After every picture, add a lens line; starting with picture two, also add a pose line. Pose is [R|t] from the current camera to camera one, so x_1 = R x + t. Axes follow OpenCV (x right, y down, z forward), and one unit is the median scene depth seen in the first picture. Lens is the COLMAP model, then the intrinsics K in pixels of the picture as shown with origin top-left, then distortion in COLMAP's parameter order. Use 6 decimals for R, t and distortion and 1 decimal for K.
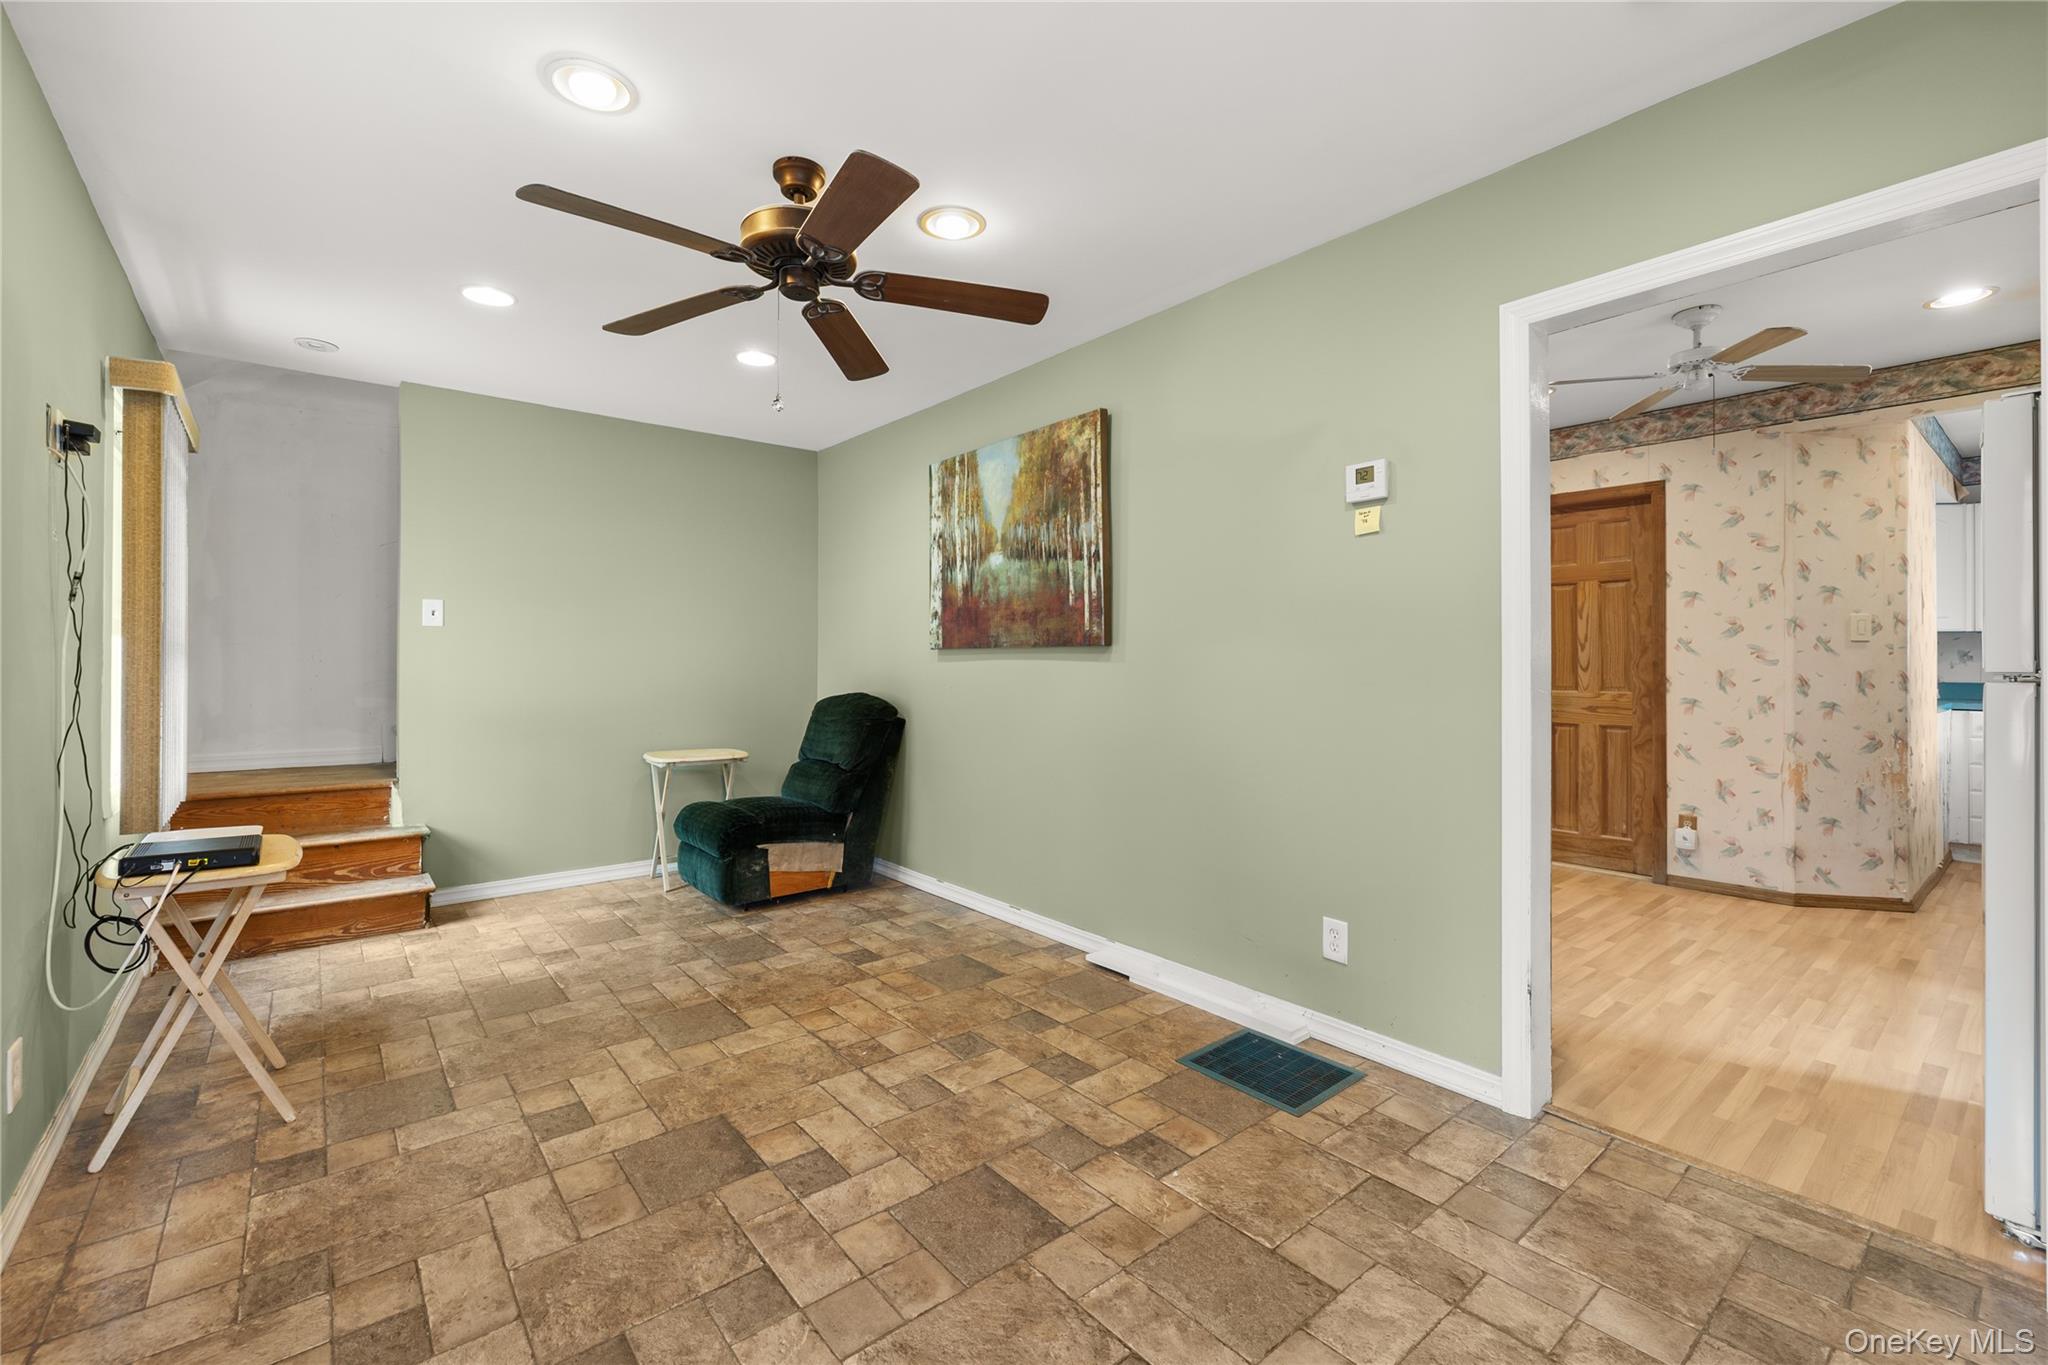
lens RADIAL K [[864.4, 0, 1007.0], [0, 864.4, 659.0], [0, 0, 1]] dist [-0.000689, -0.000481]
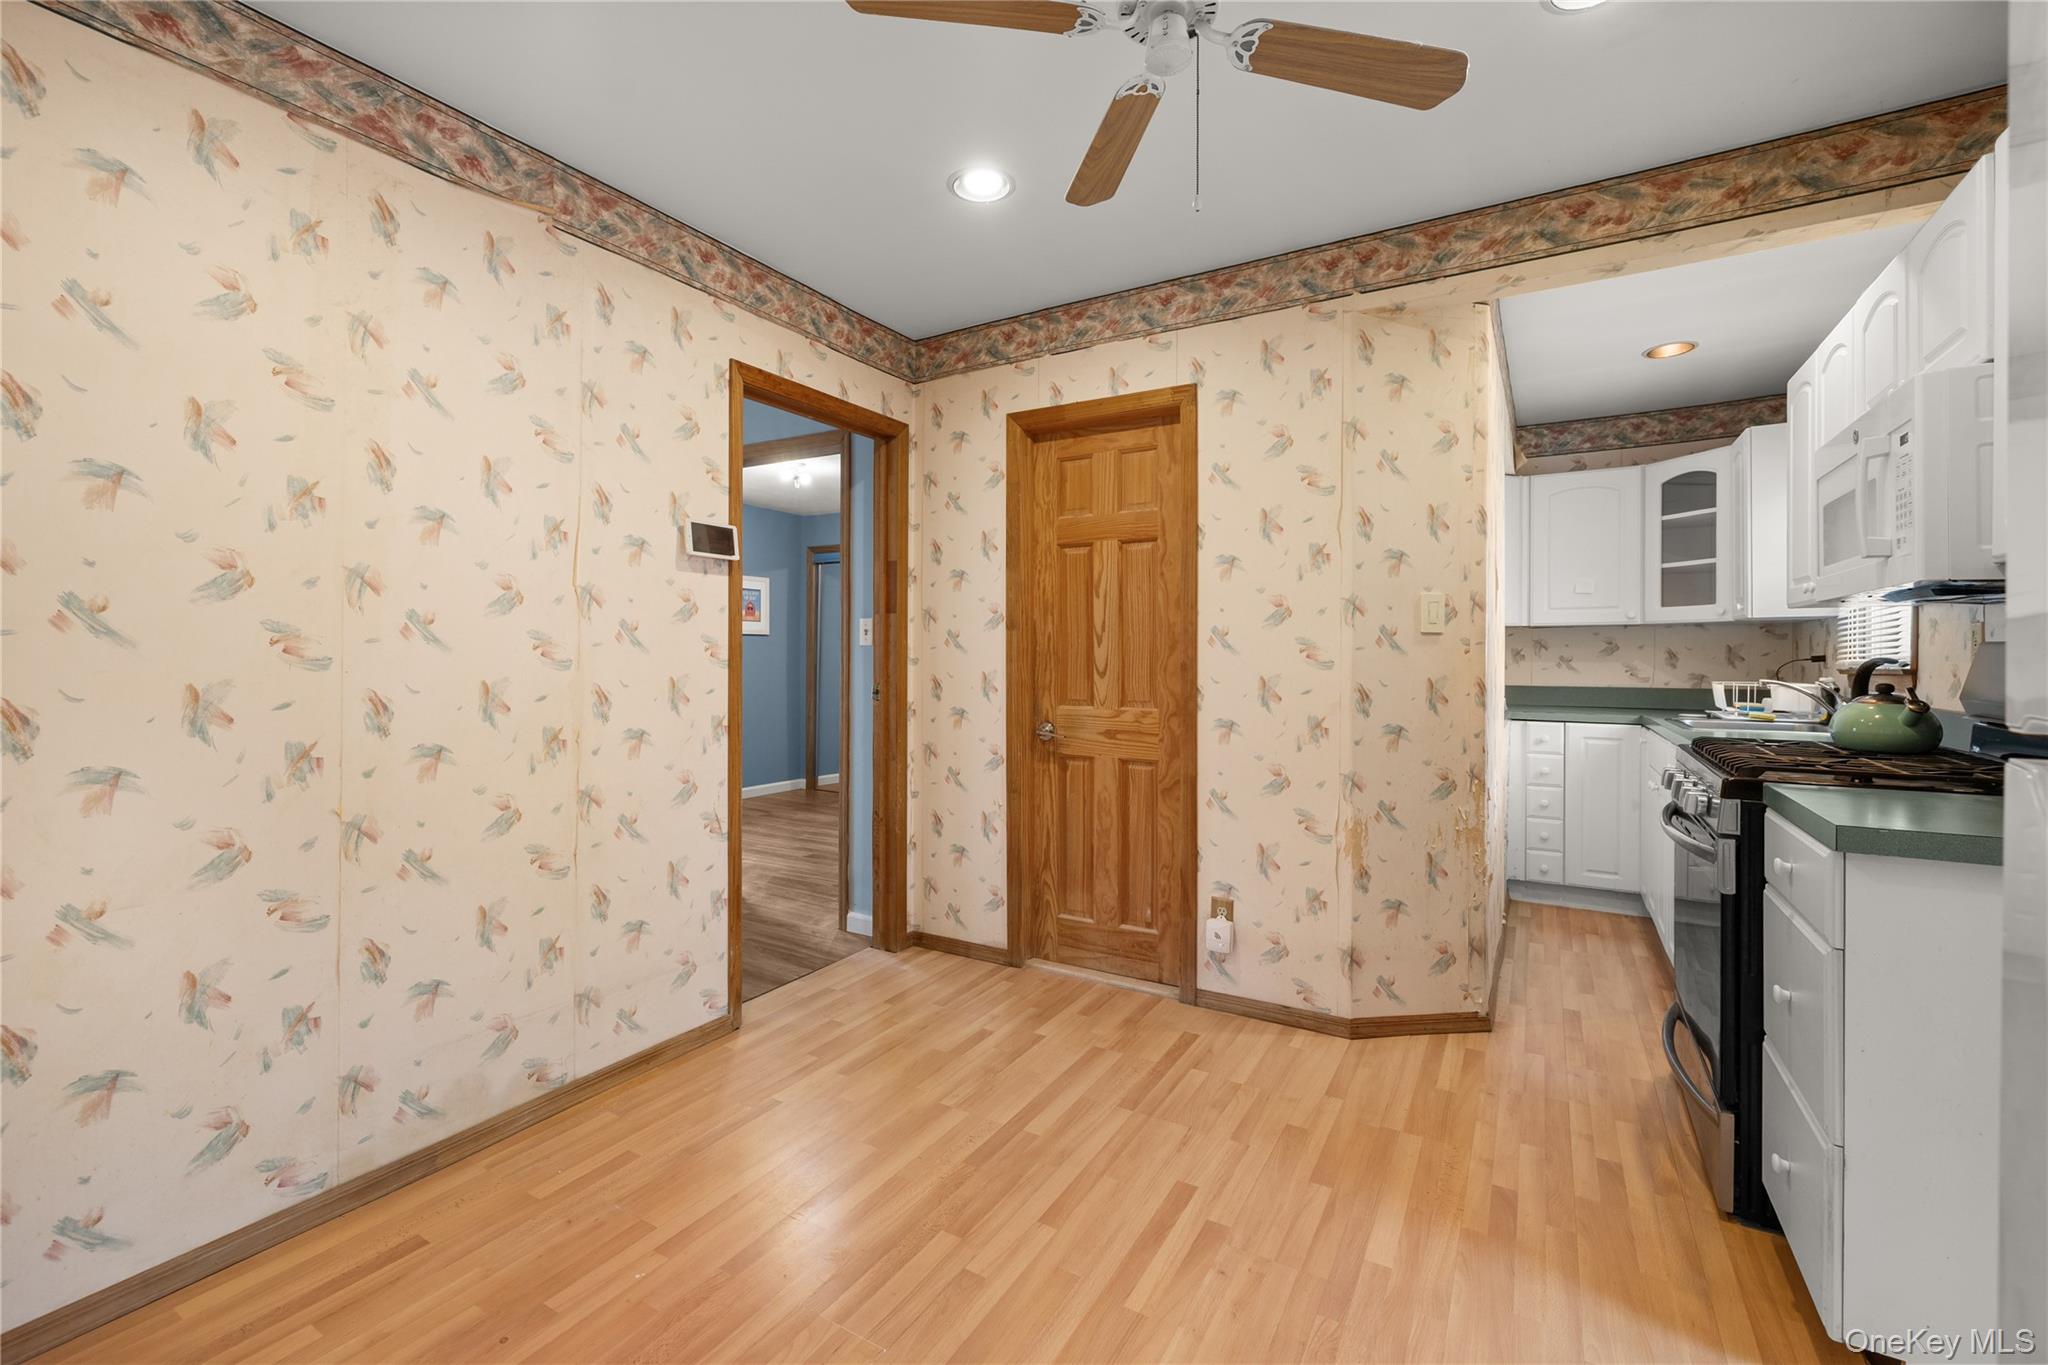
lens RADIAL K [[864.4, 0, 1021.2], [0, 864.4, 658.0], [0, 0, 1]] dist [-0.000689, -0.000481]
pose [[0.937270, 0.004506, 0.348575, 0.452576], [-0.005041, 0.999987, 0.000627, -0.000590], [-0.348568, -0.002344, 0.937281, 0.478695]]
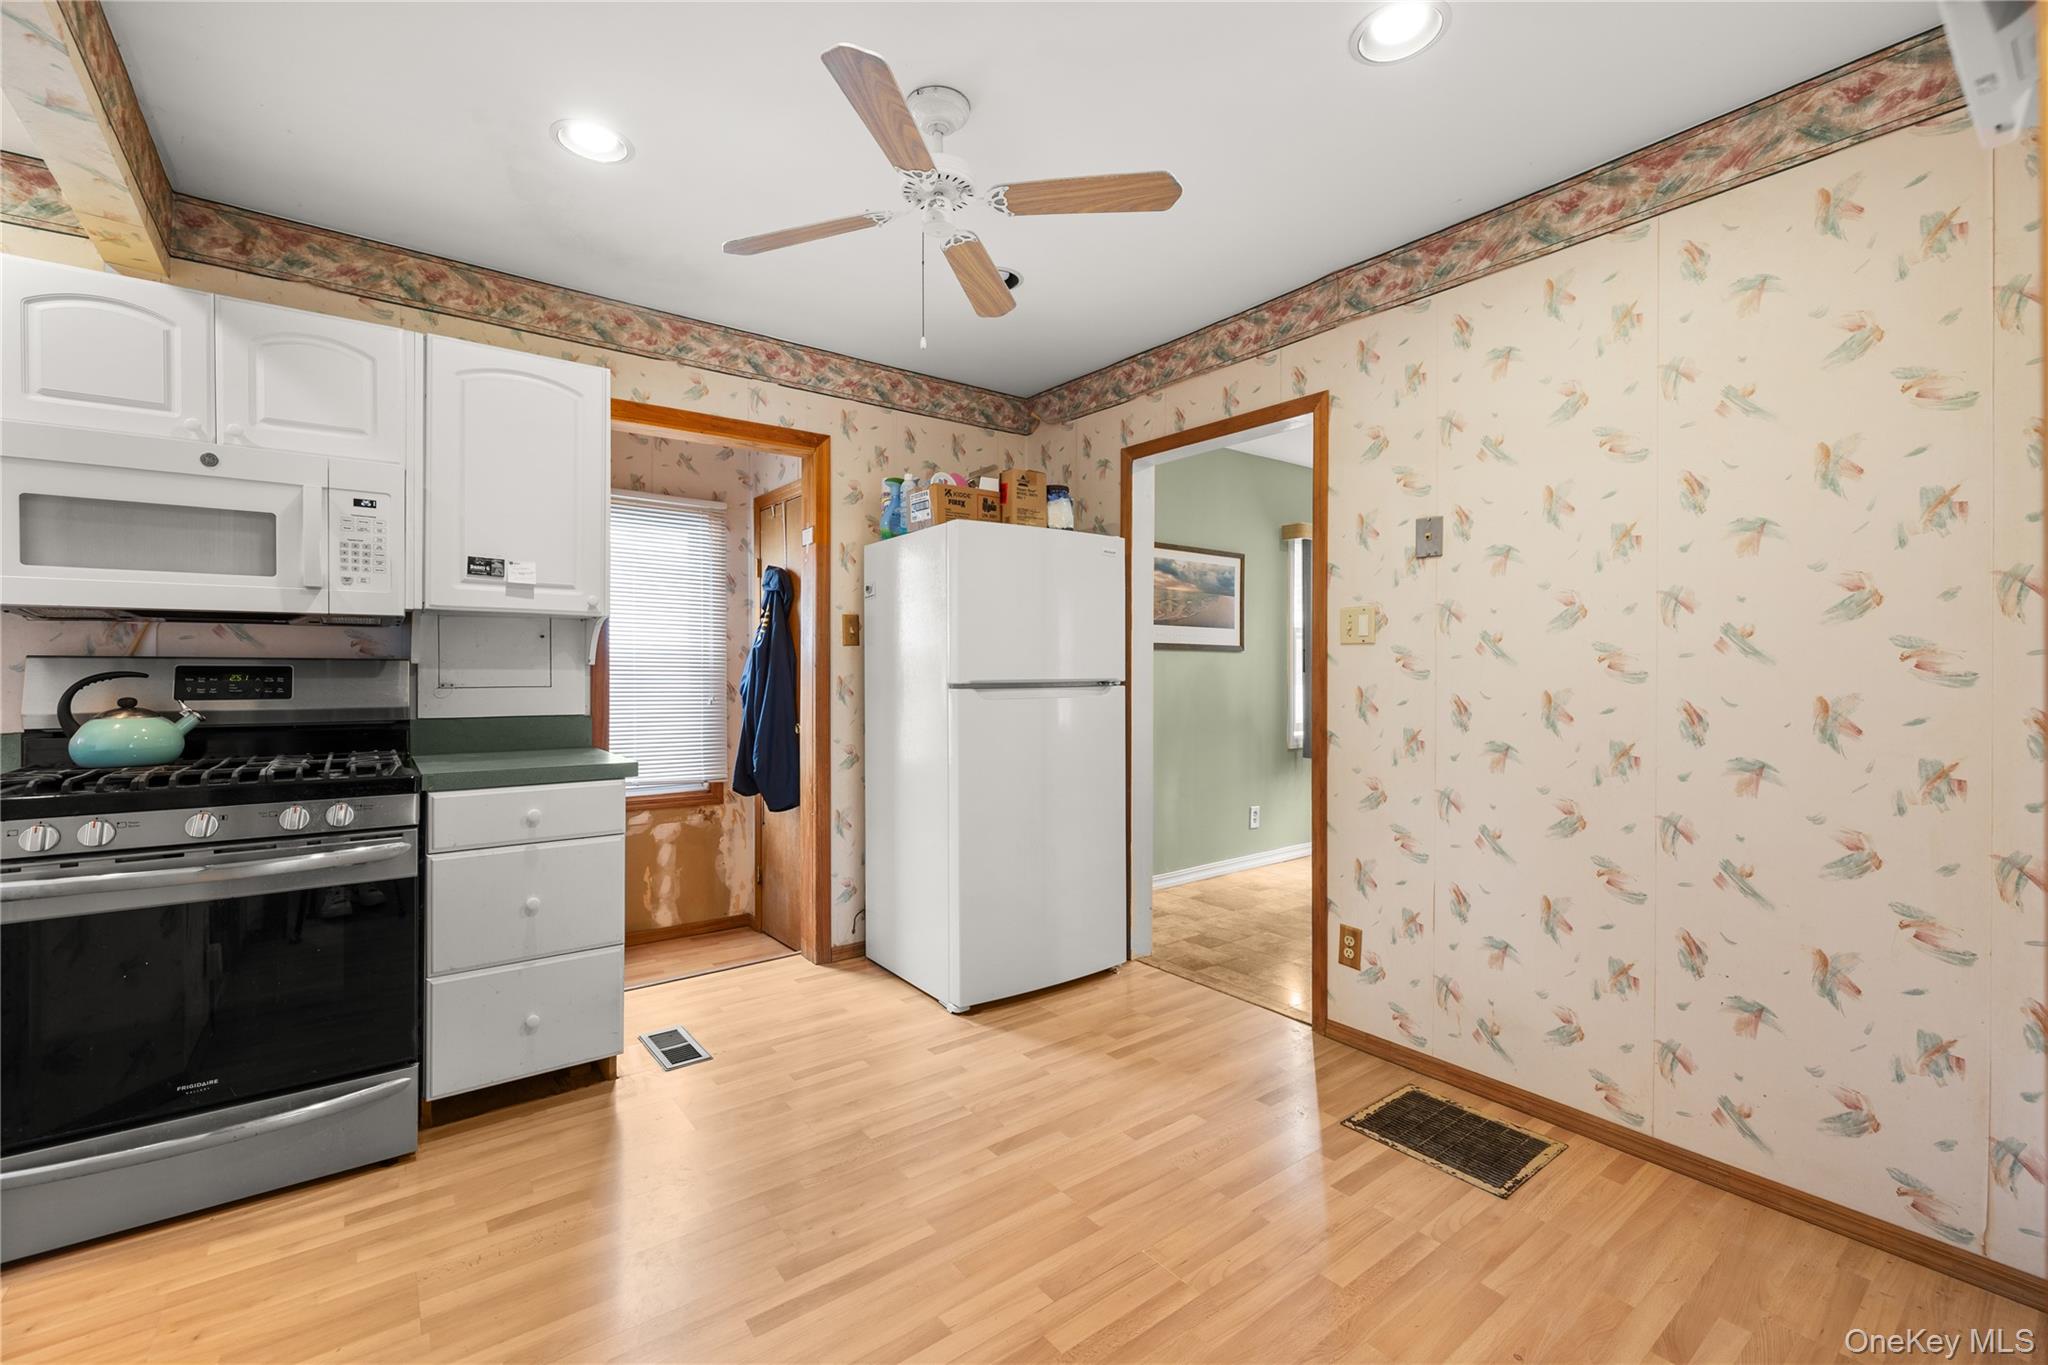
lens RADIAL K [[864.4, 0, 1014.8], [0, 864.4, 676.5], [0, 0, 1]] dist [-0.000689, -0.000481]
pose [[-0.999461, 0.005085, 0.032437, 0.574993], [0.005428, 0.999930, 0.010496, -0.002754], [-0.032381, 0.010667, -0.999419, 1.268709]]
